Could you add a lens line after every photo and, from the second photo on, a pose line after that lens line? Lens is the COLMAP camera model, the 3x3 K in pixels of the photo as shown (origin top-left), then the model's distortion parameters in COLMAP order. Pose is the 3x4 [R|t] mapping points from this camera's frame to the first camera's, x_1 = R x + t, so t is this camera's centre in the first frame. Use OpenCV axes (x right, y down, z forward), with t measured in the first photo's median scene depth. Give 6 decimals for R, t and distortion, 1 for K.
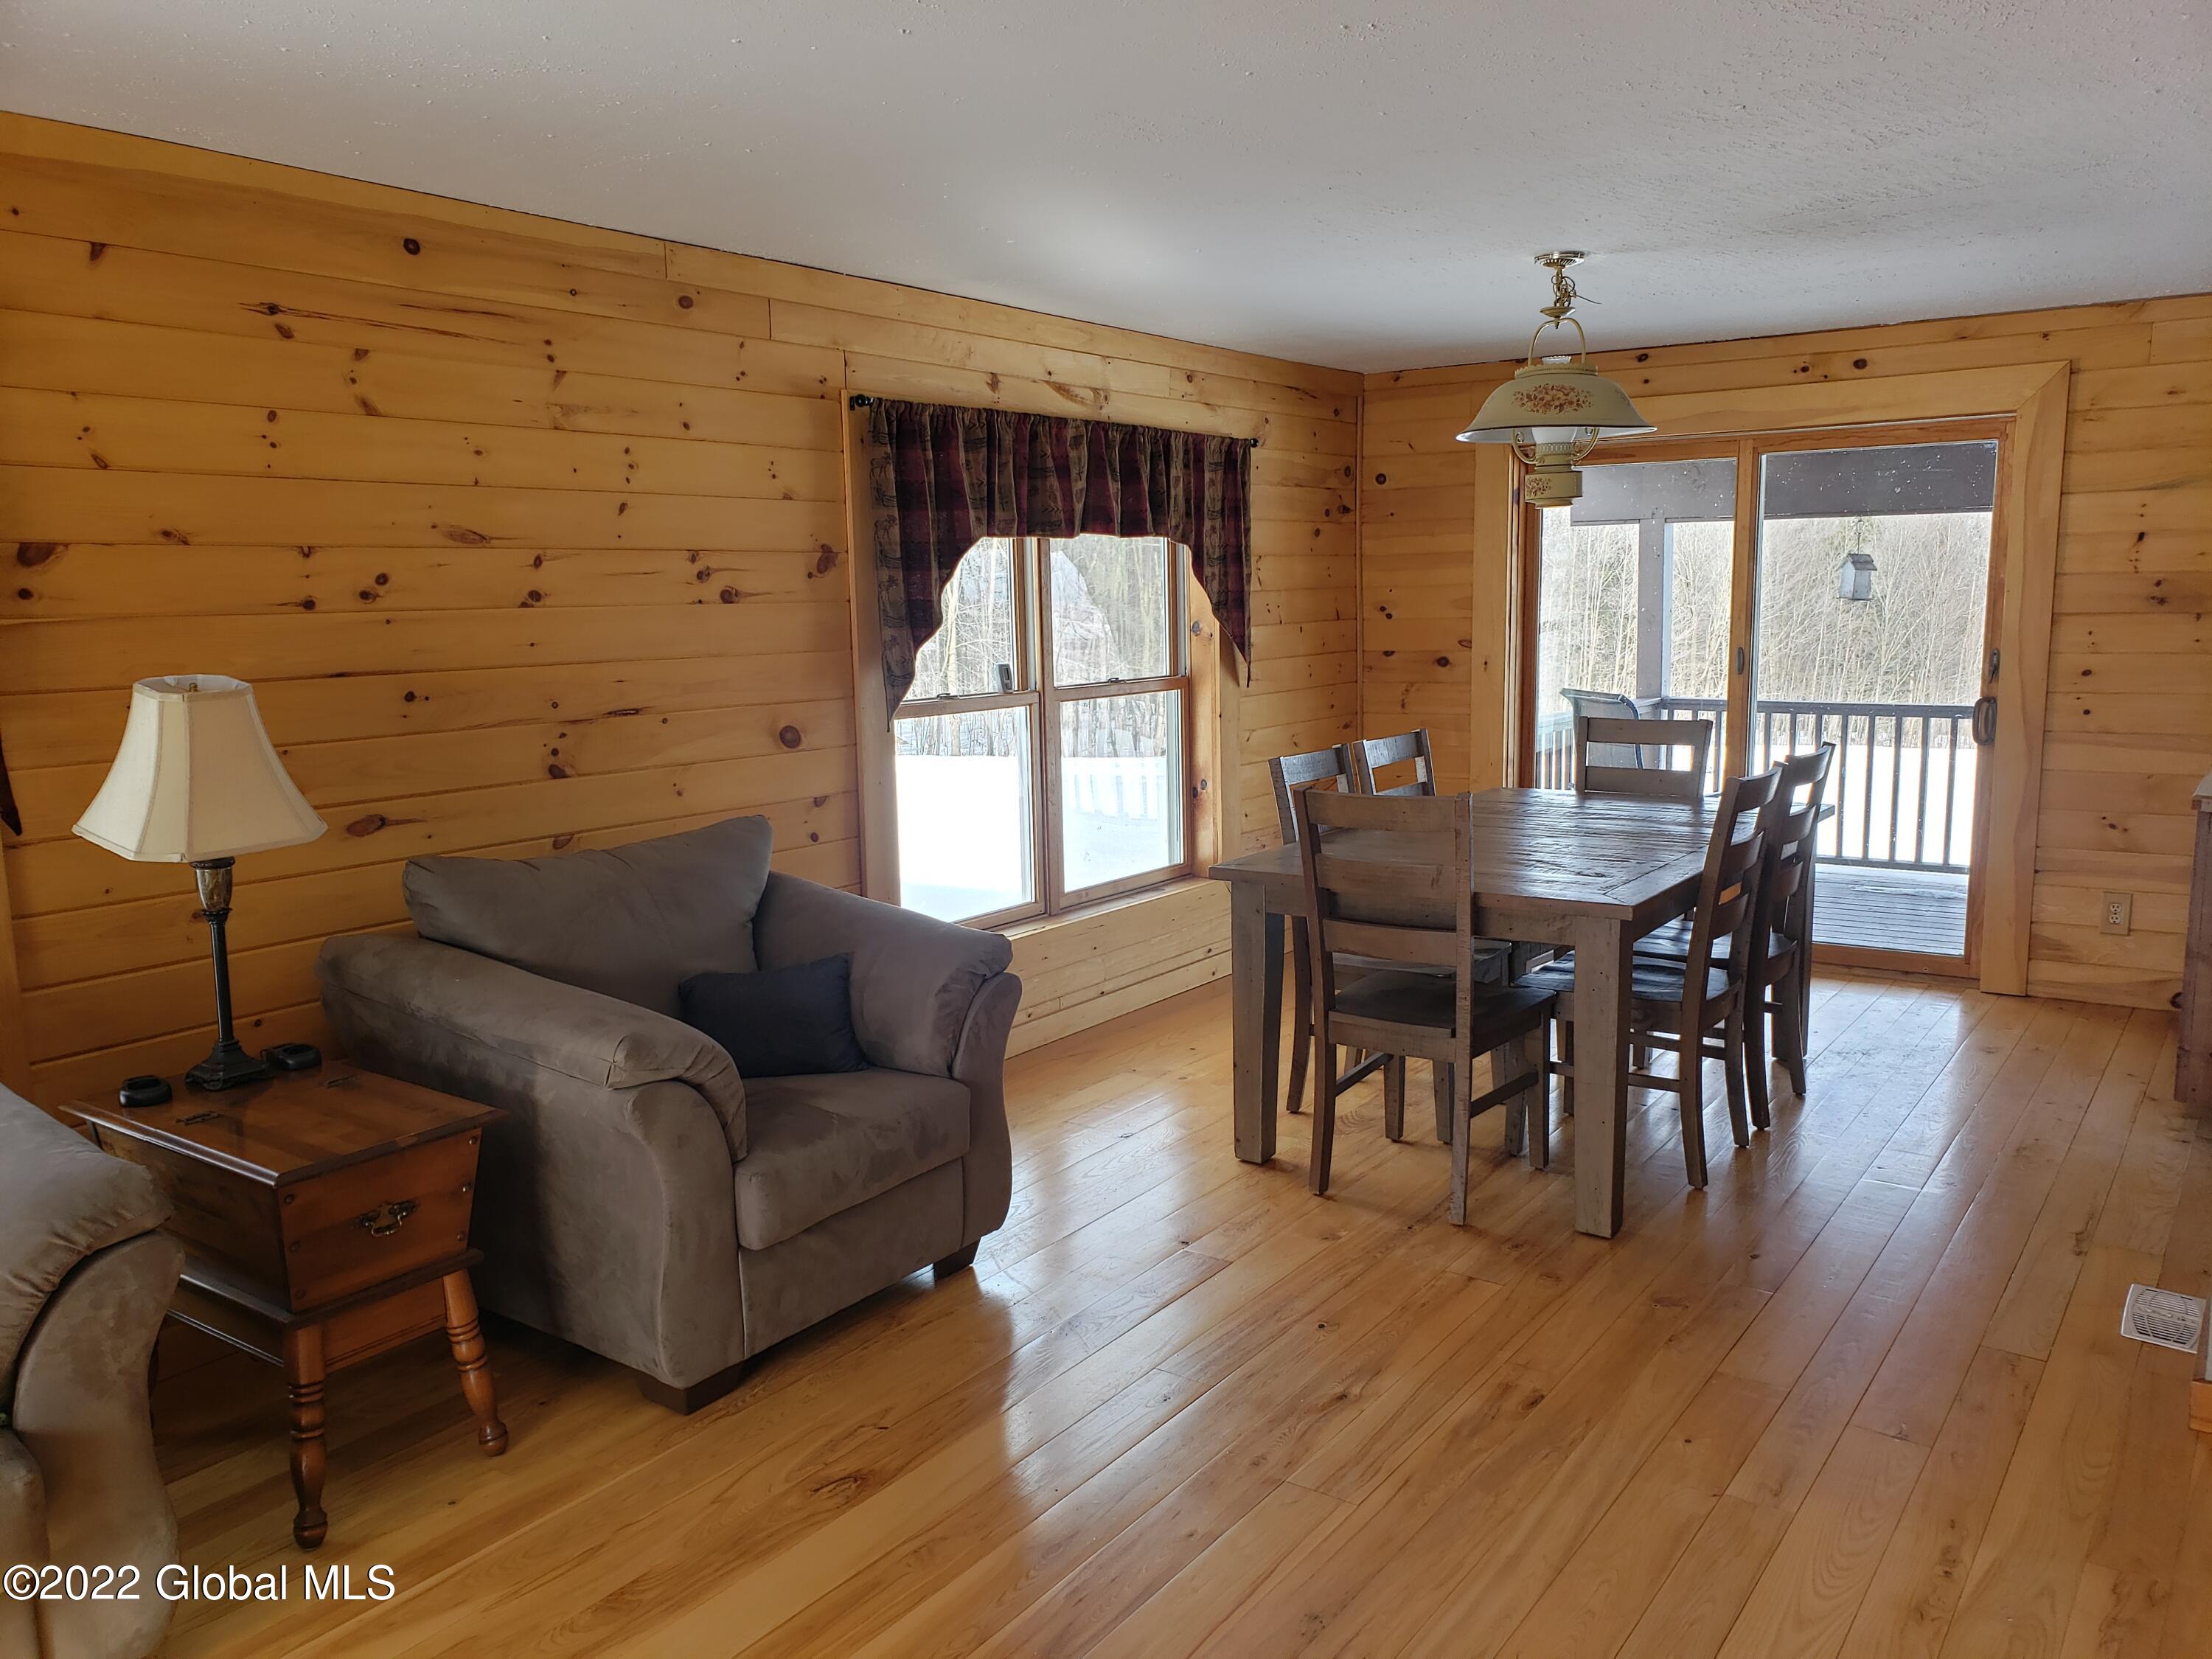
lens RADIAL K [[1709.9, 0, 1109.4], [0, 1709.9, 860.7], [0, 0, 1]] dist [0.046007, -0.037774]
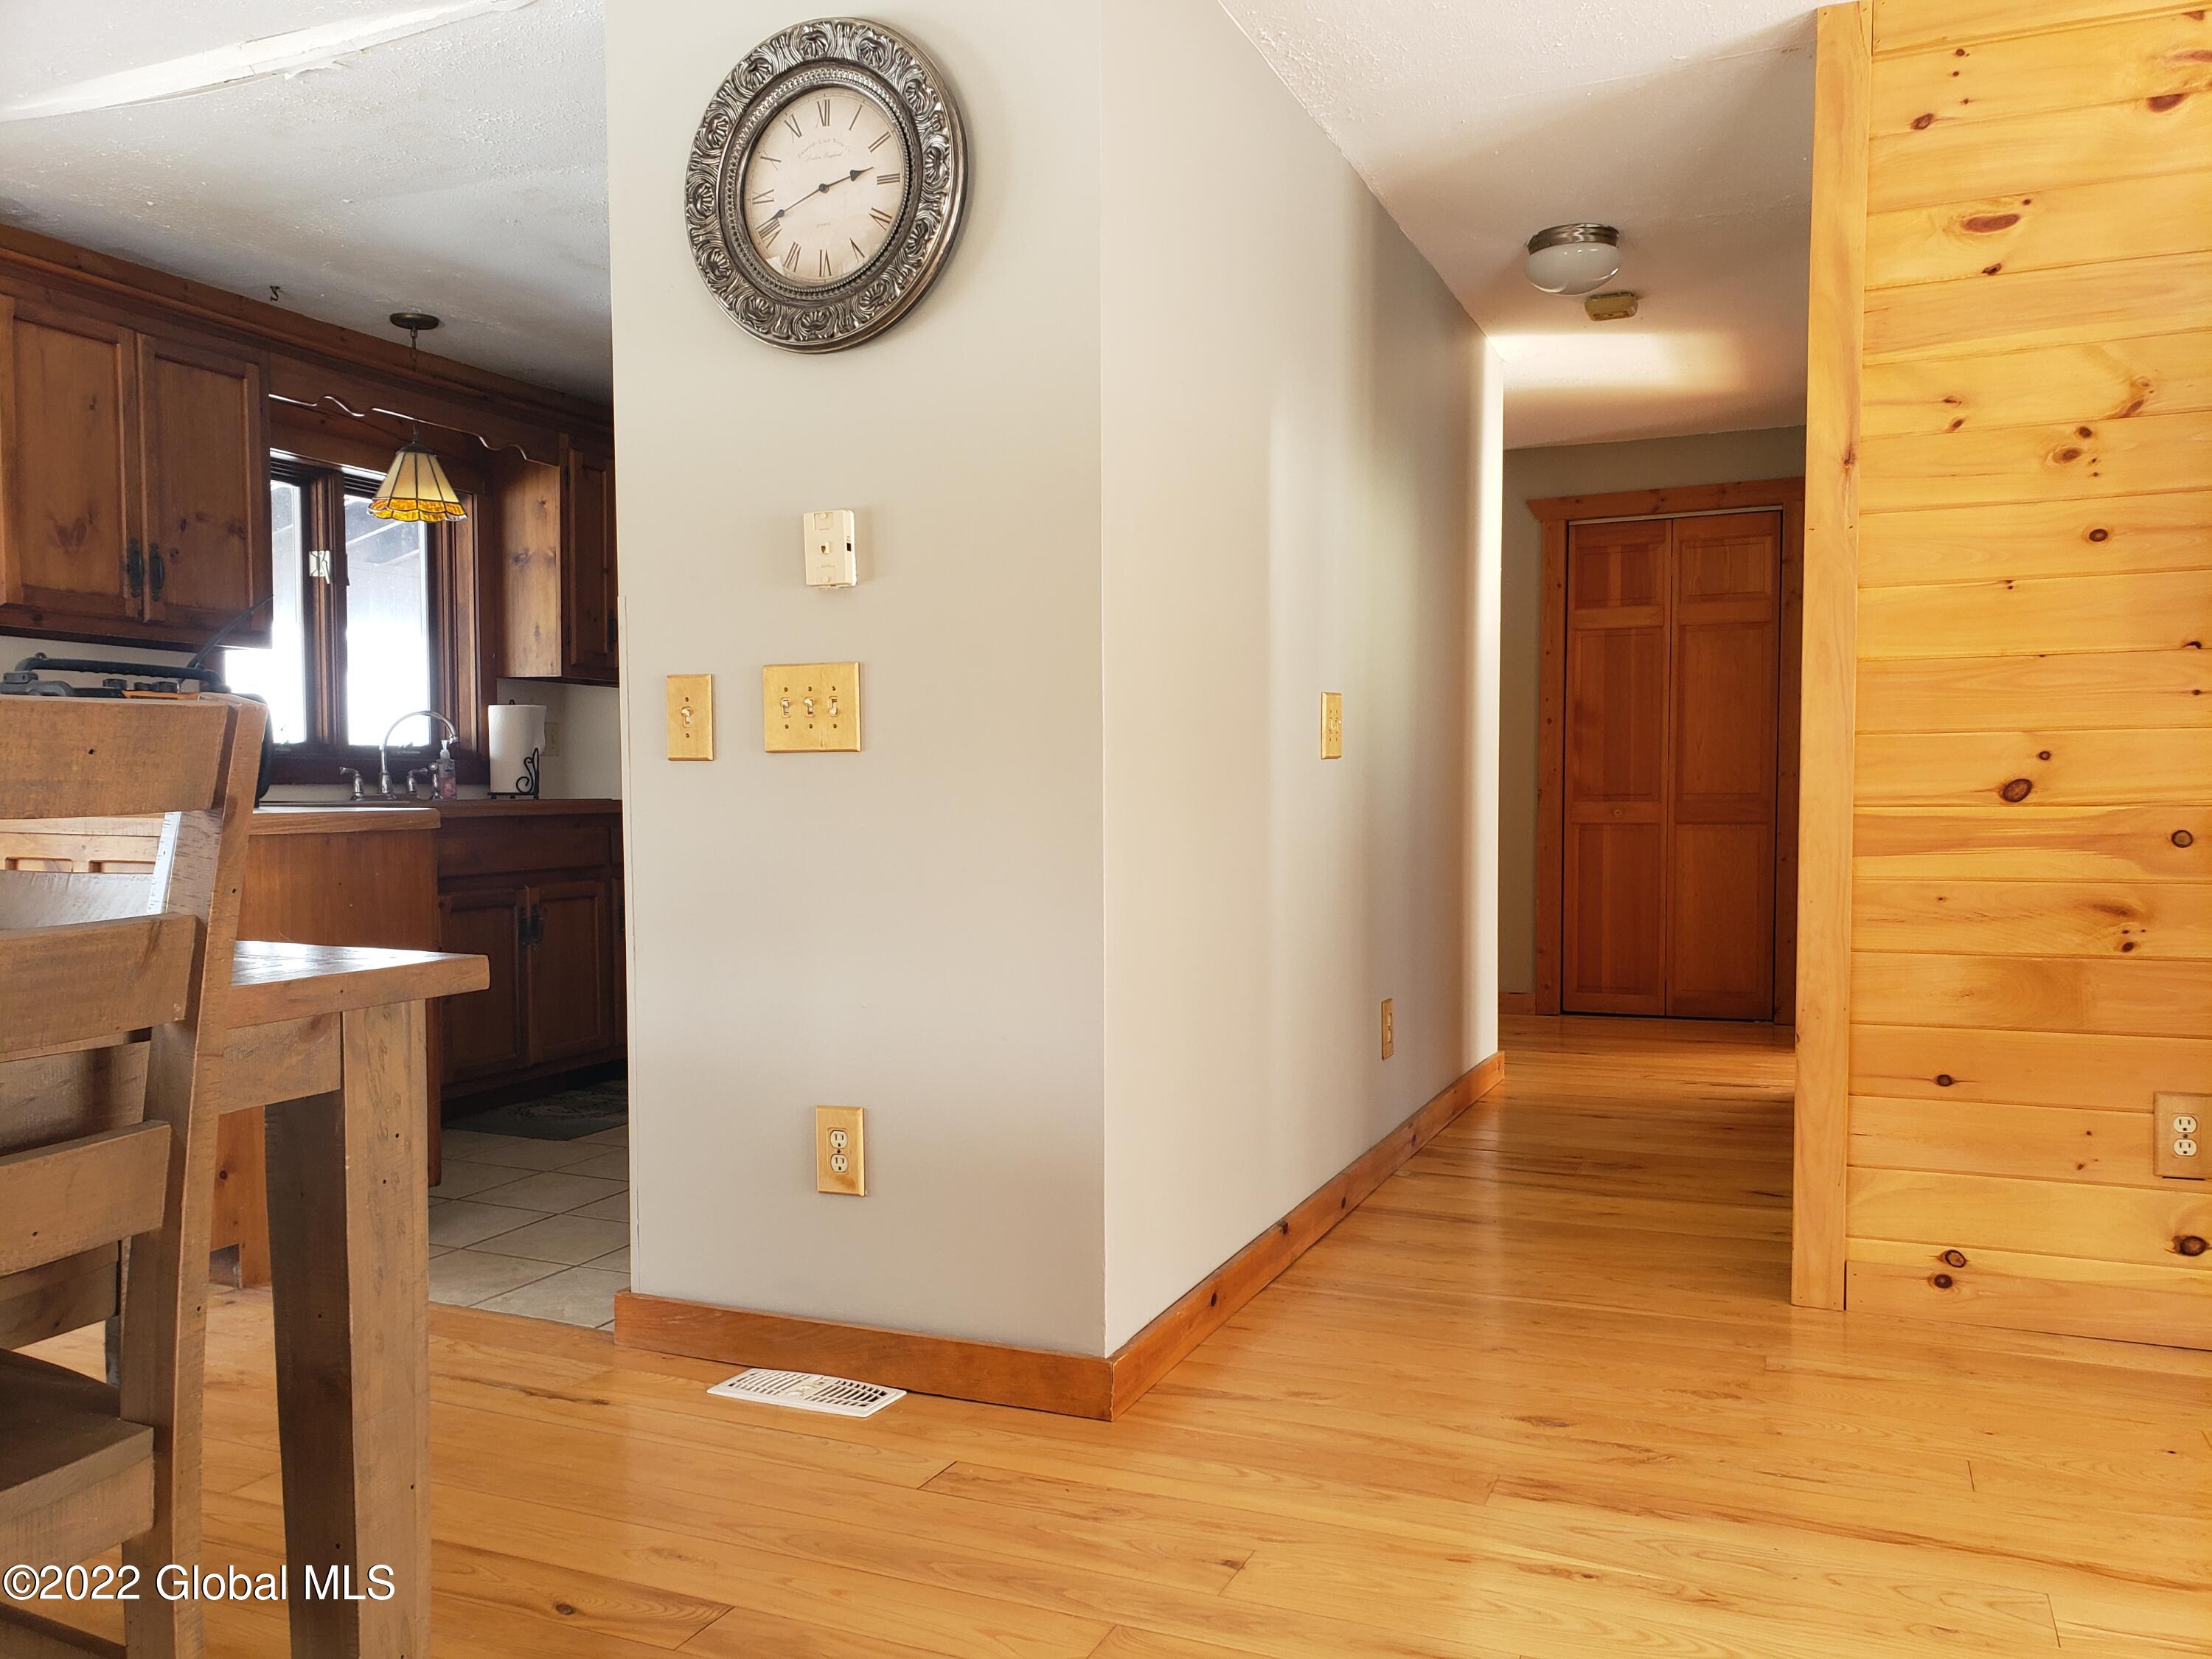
lens RADIAL K [[1709.9, 0, 1103.8], [0, 1709.9, 862.5], [0, 0, 1]] dist [0.046007, -0.037774]
pose [[-0.214306, -0.024820, 0.976451, -0.148504], [0.160796, 0.985142, 0.060331, -0.000279], [-0.963440, 0.169939, -0.207131, 0.812702]]
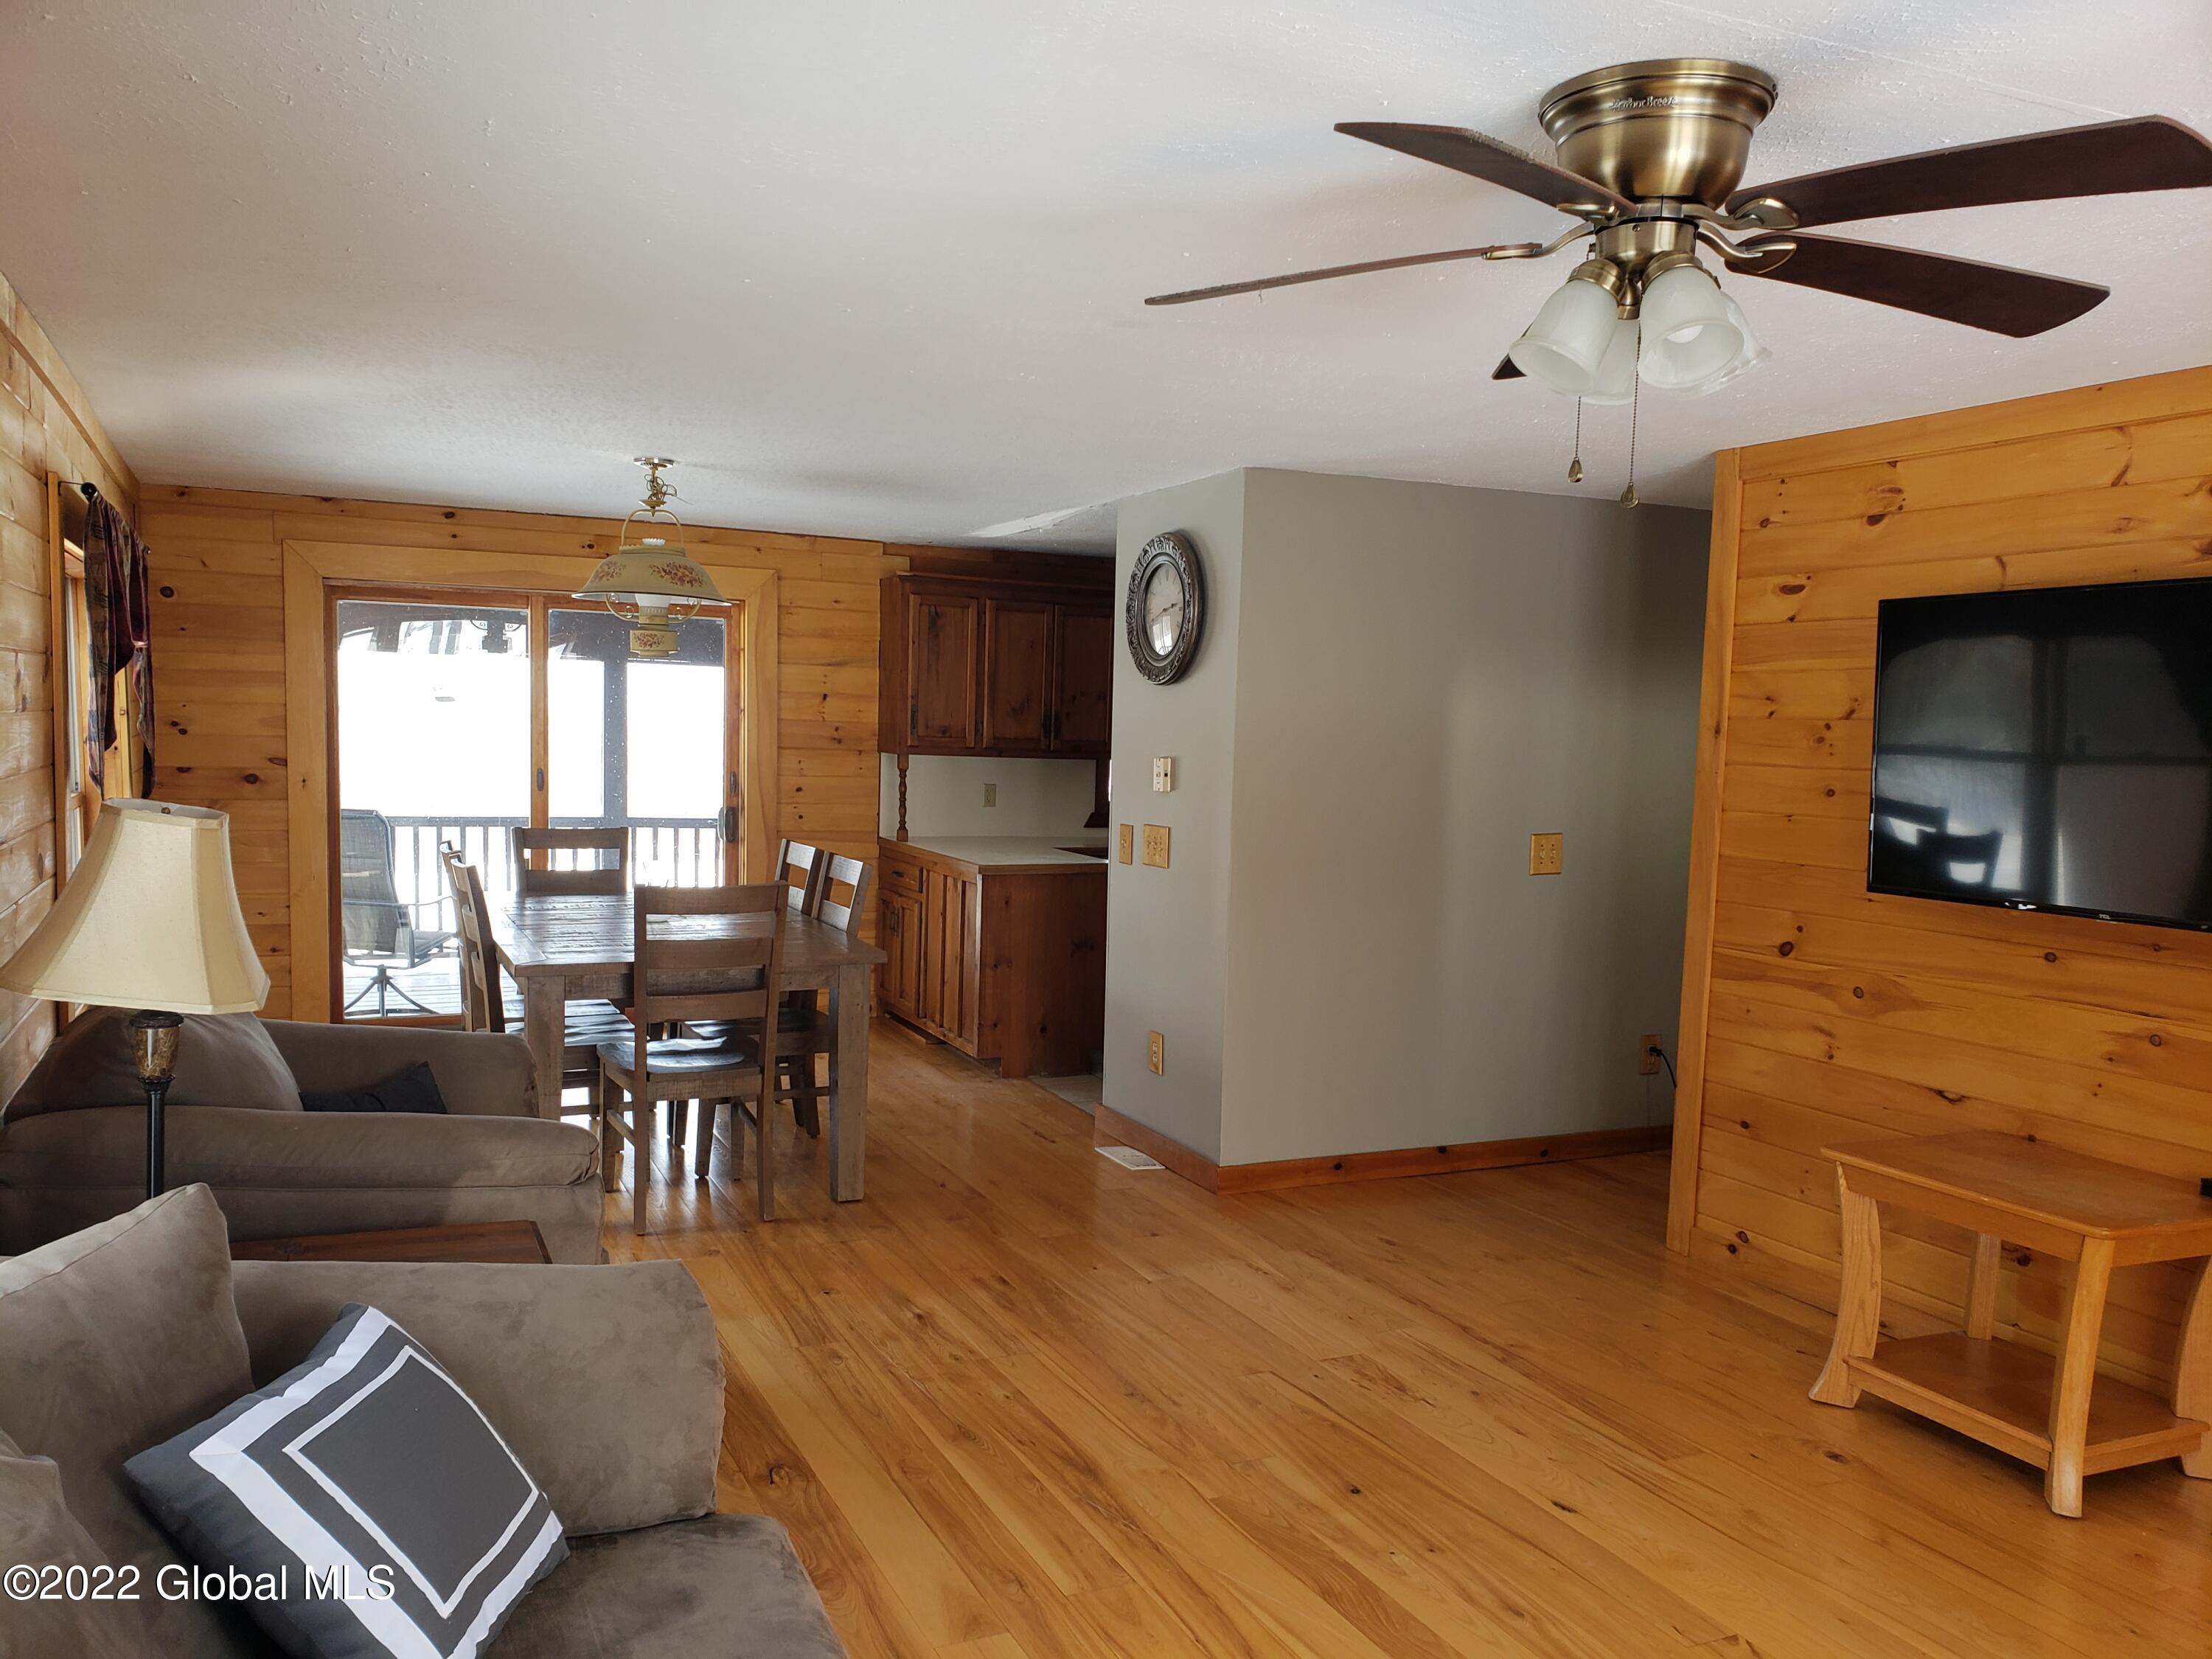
lens RADIAL K [[1709.9, 0, 1092.1], [0, 1709.9, 882.2], [0, 0, 1]] dist [0.046007, -0.037774]
pose [[0.495692, -0.051542, 0.866968, -0.719131], [0.098806, 0.995103, 0.002666, -0.016511], [-0.862860, 0.084340, 0.498357, 0.129110]]
